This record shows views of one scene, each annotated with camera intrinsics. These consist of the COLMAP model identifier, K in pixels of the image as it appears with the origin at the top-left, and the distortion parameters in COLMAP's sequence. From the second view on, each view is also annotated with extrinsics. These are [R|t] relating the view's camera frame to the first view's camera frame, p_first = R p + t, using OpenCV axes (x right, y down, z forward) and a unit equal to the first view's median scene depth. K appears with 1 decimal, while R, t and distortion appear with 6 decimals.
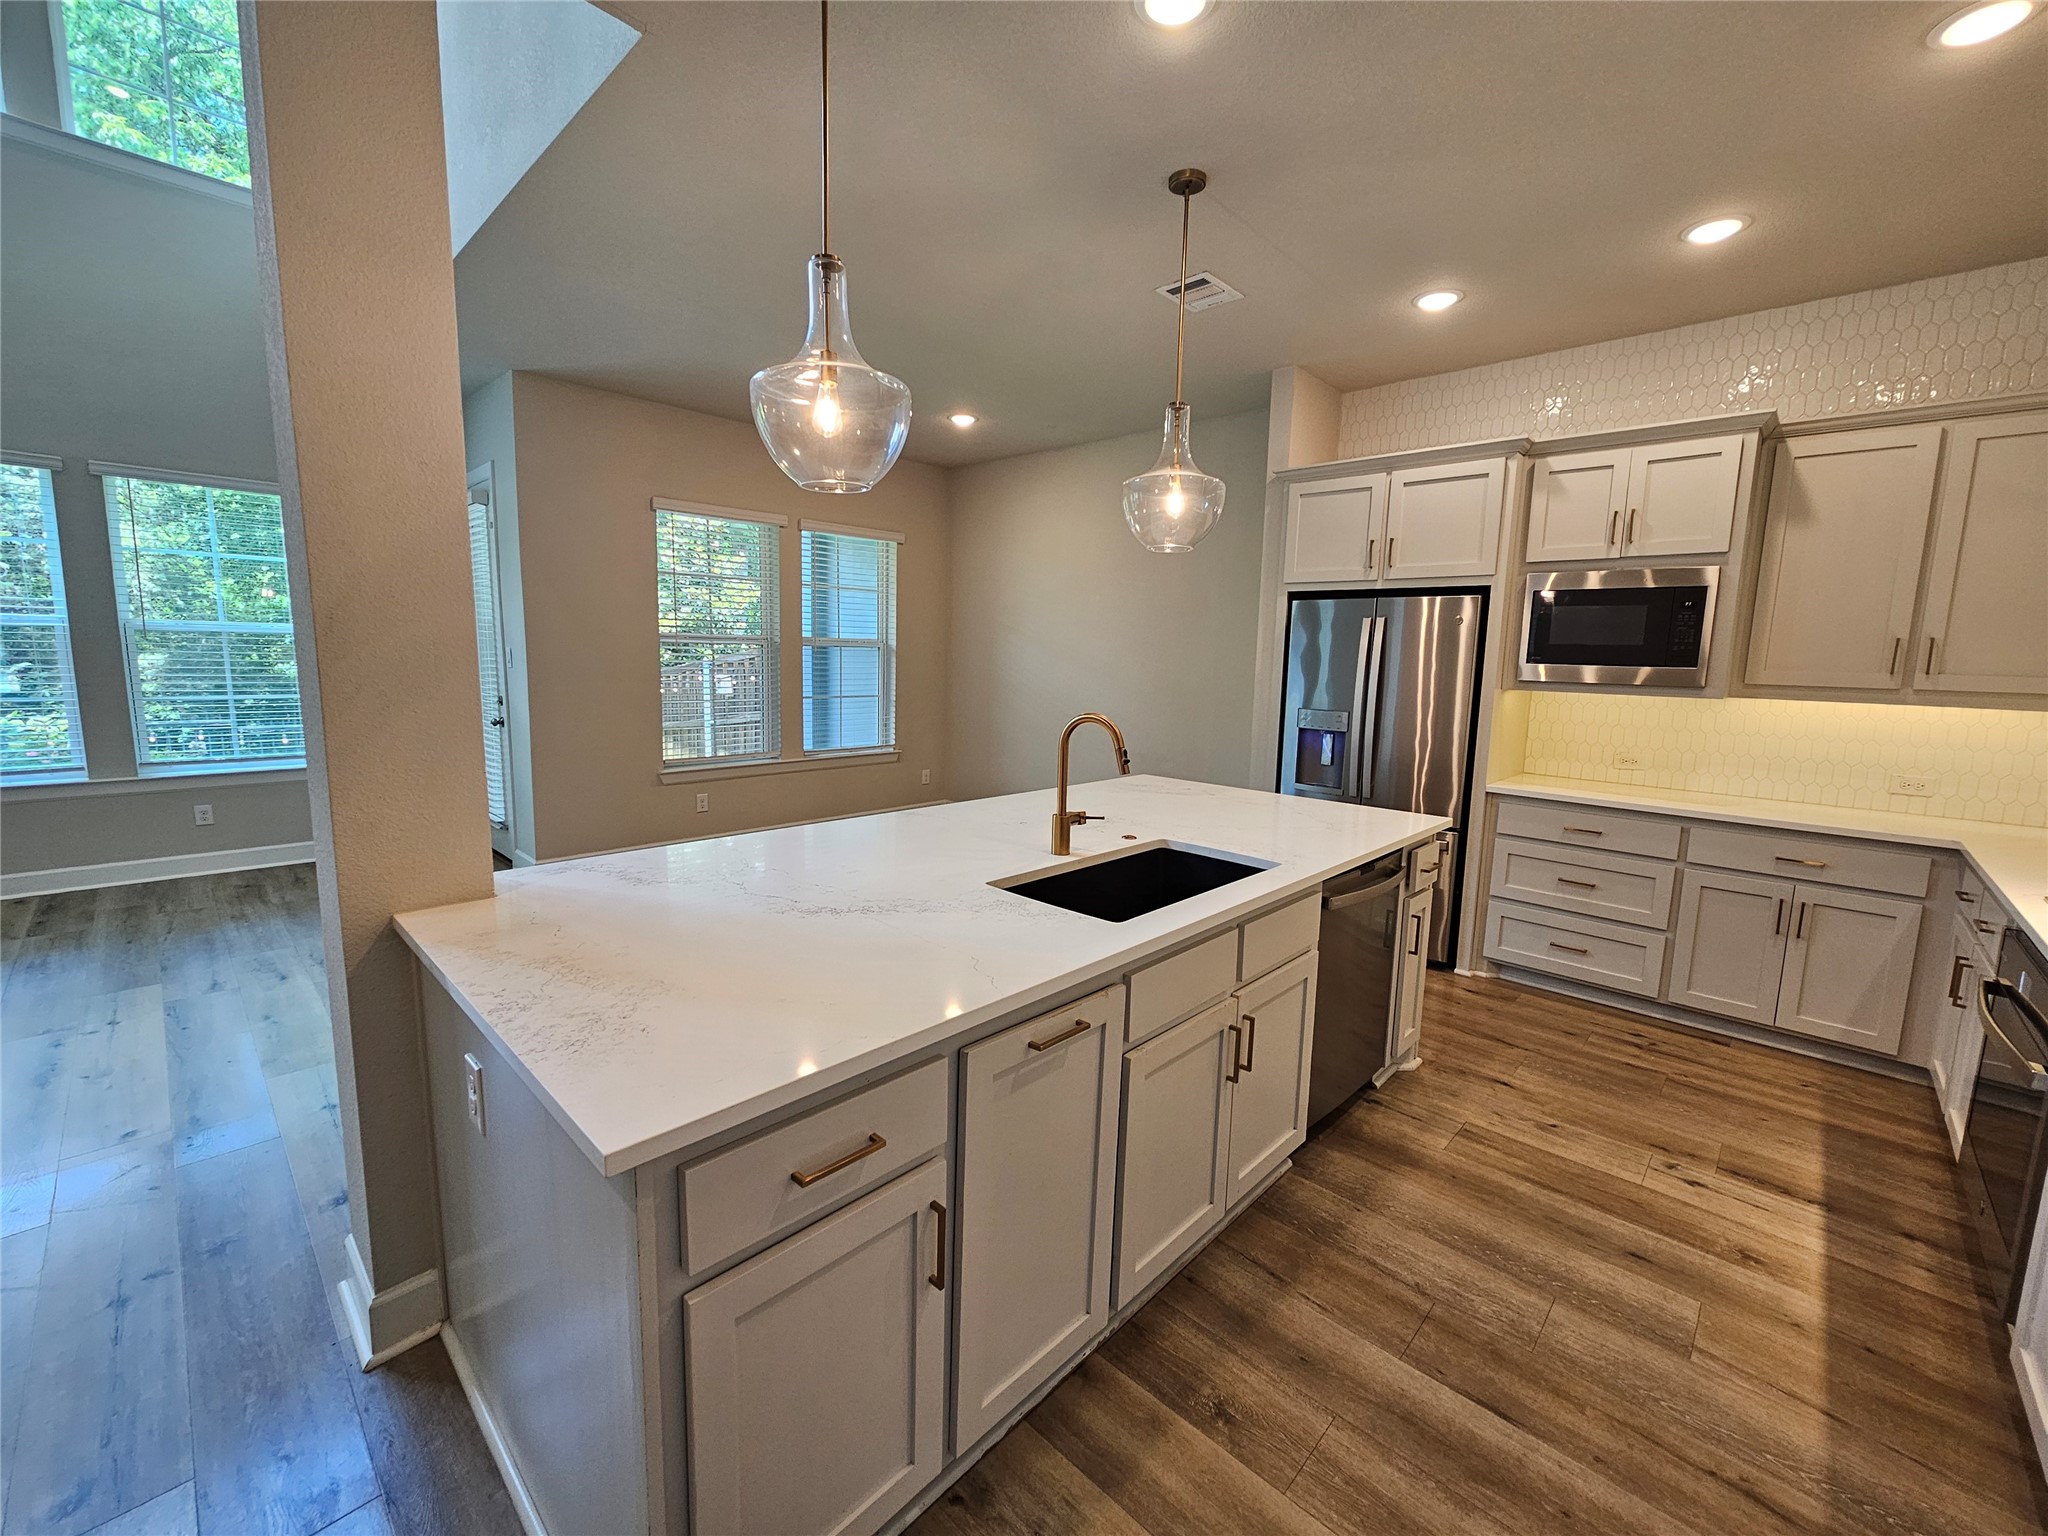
lens RADIAL K [[837.0, 0, 1034.3], [0, 837.0, 765.3], [0, 0, 1]] dist [-0.001338, 0.000272]
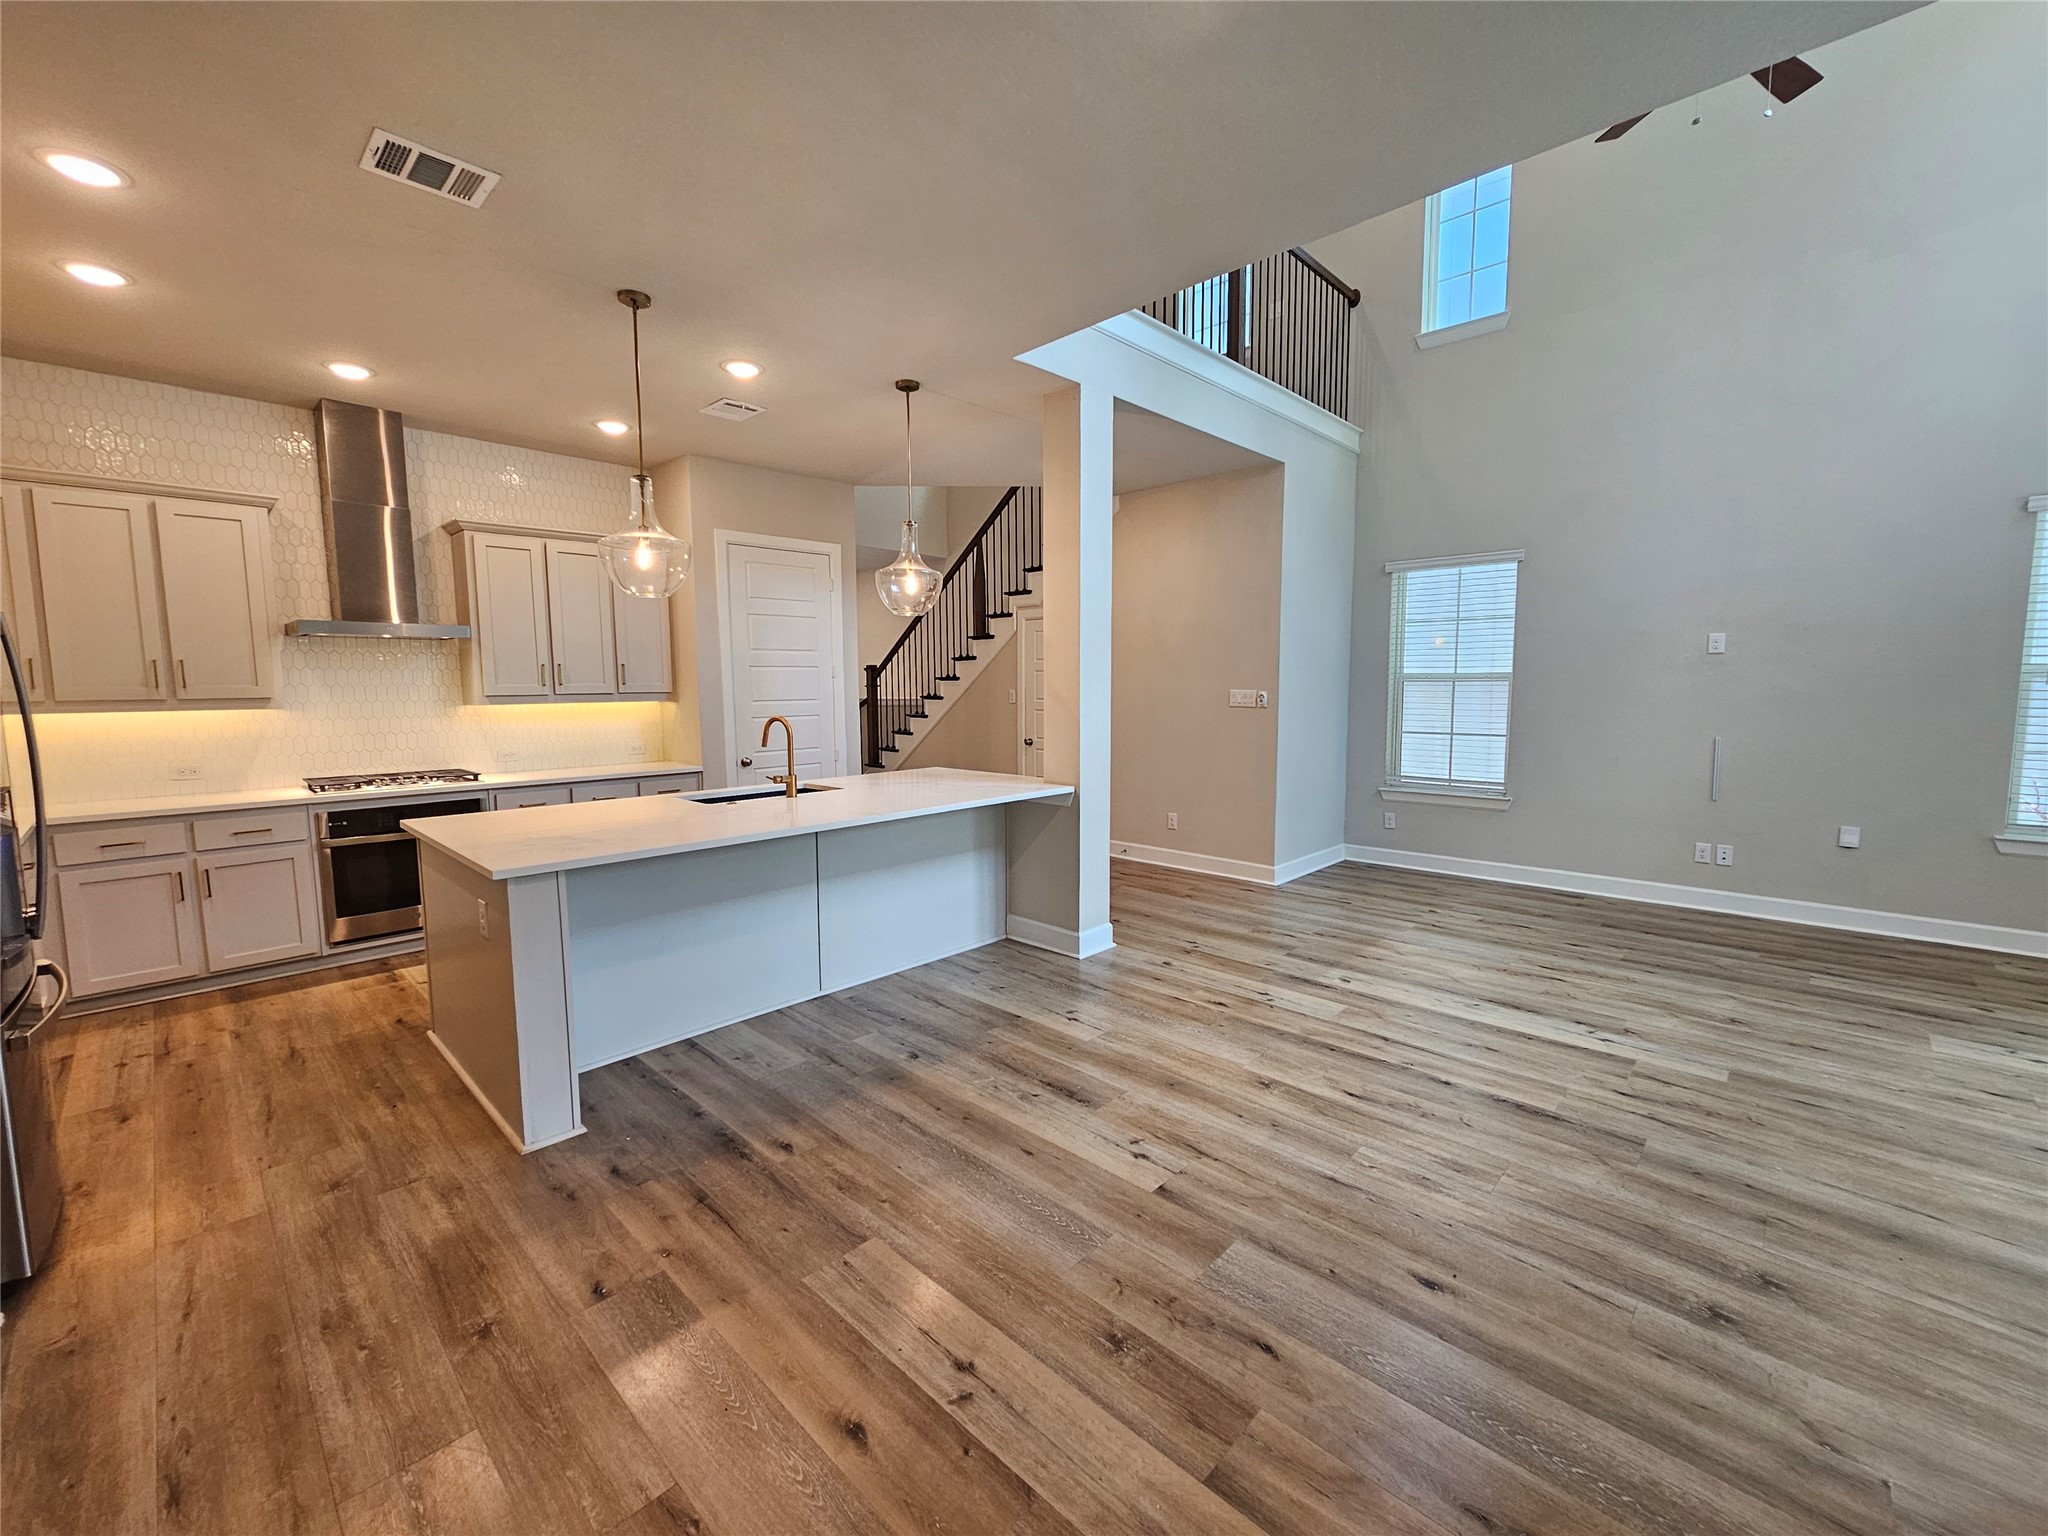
lens RADIAL K [[837.0, 0, 1039.2], [0, 837.0, 759.7], [0, 0, 1]] dist [-0.001338, 0.000272]
pose [[-0.999792, -0.019842, -0.004737, -0.360411], [-0.020399, 0.973900, 0.226057, -0.286068], [0.000128, 0.226107, -0.974103, 2.029223]]
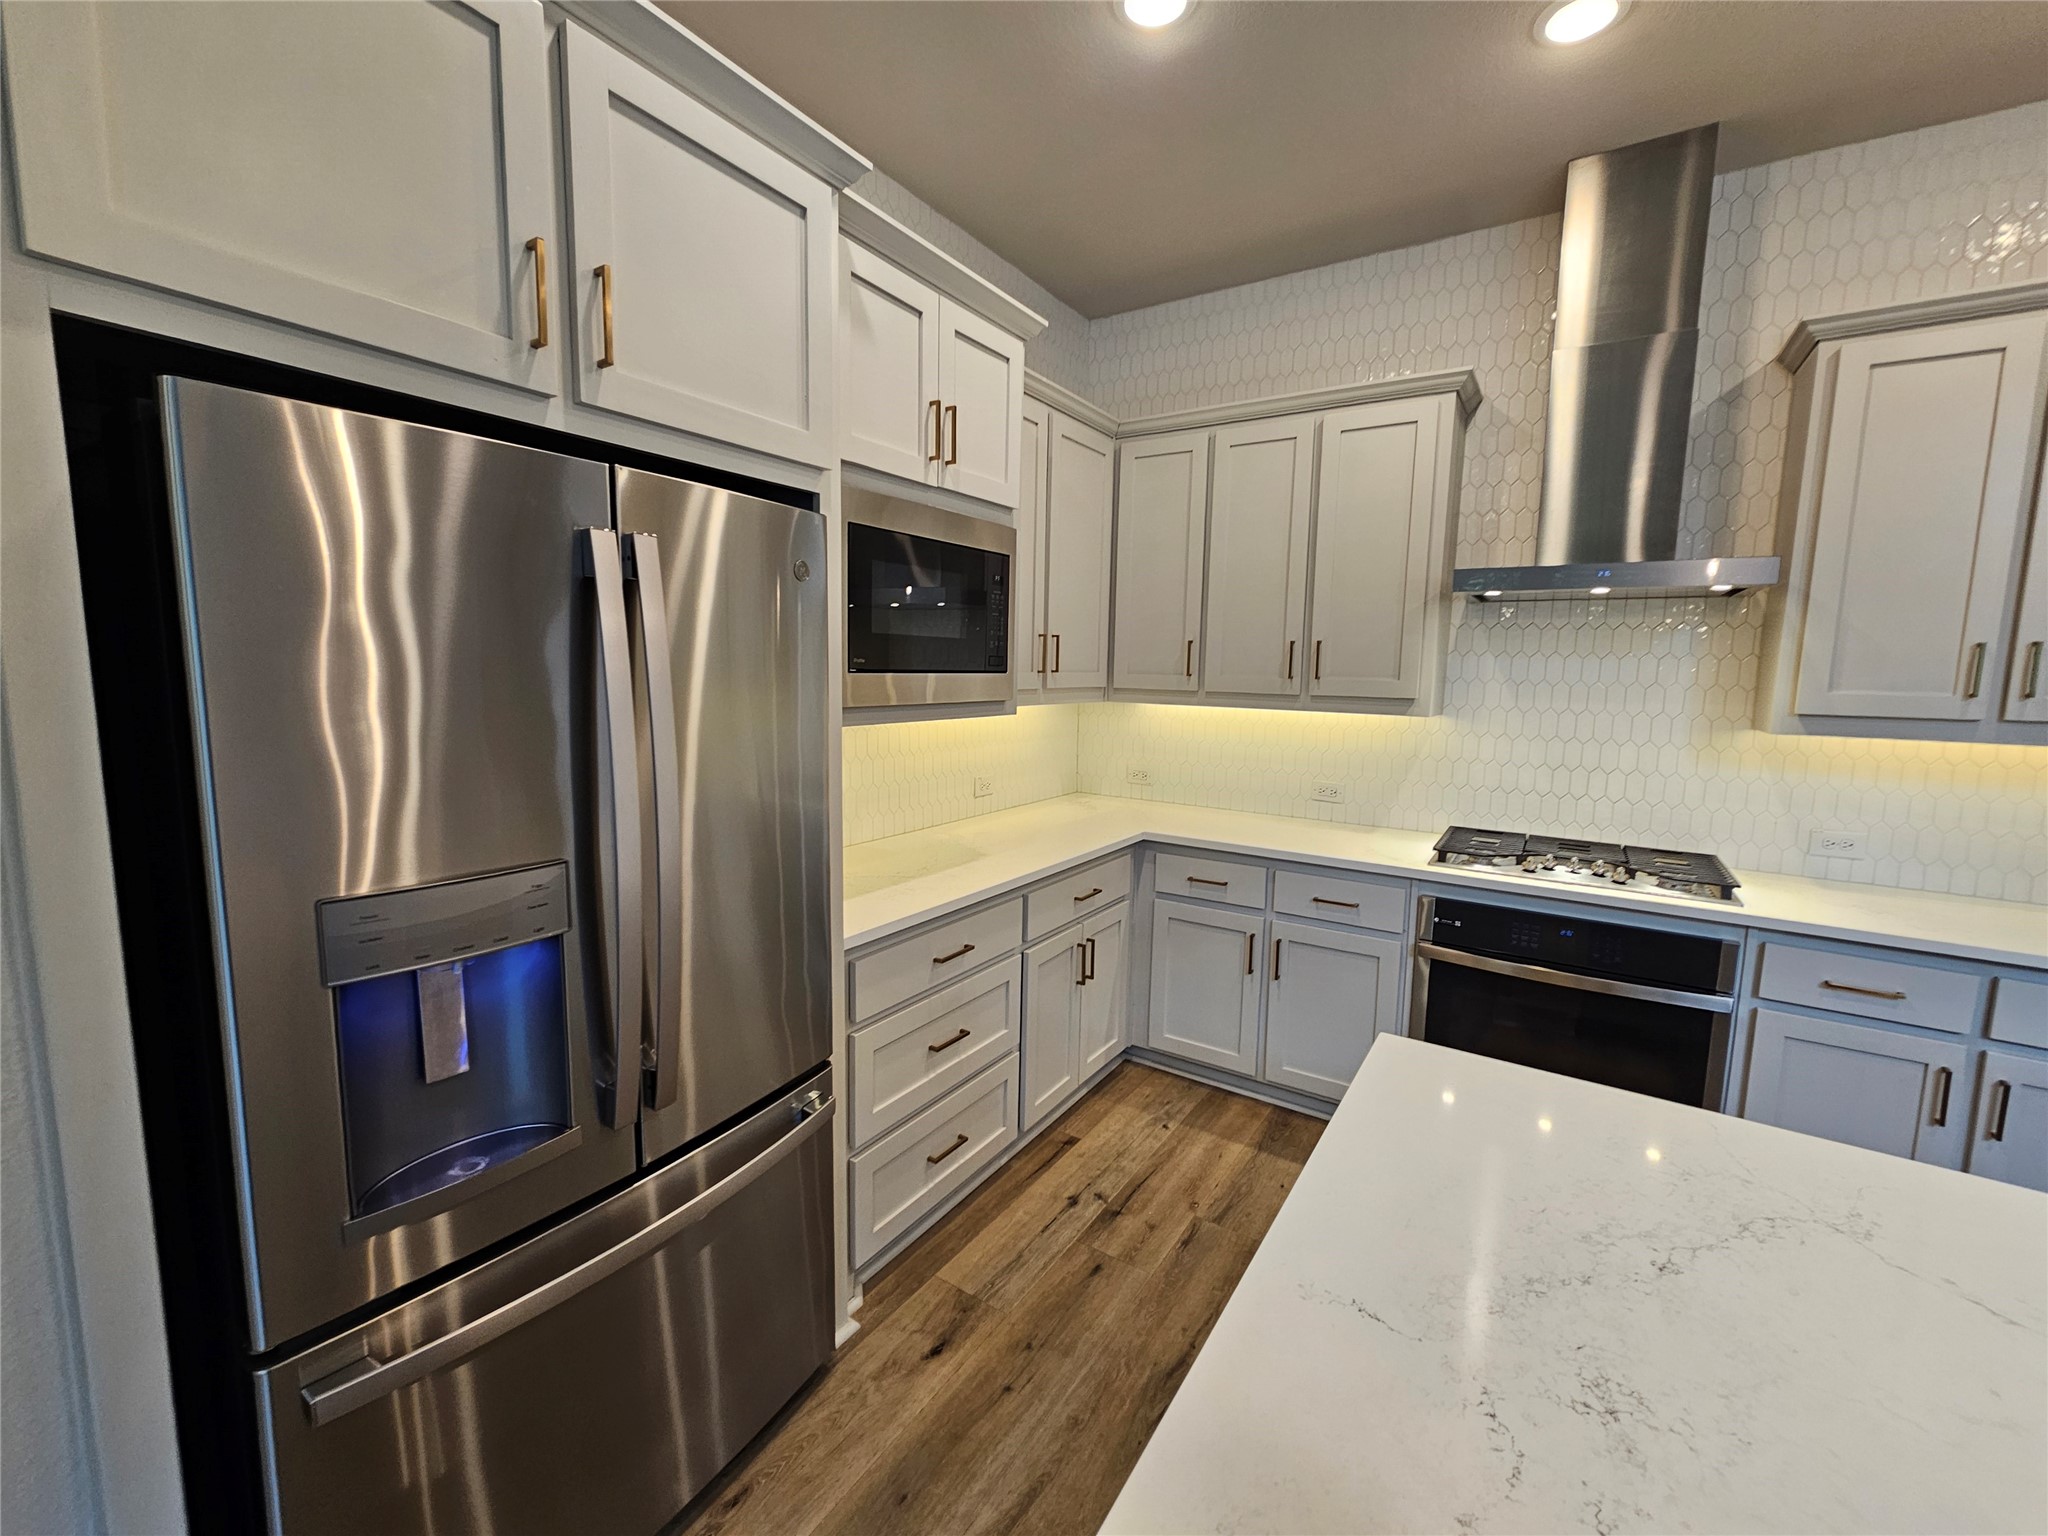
lens RADIAL K [[837.0, 0, 1030.5], [0, 837.0, 766.7], [0, 0, 1]] dist [-0.001338, 0.000272]
pose [[-0.173310, -0.146079, 0.973973, 0.107472], [0.108562, 0.980079, 0.166313, -0.166836], [-0.978866, 0.134561, -0.153999, 1.190623]]
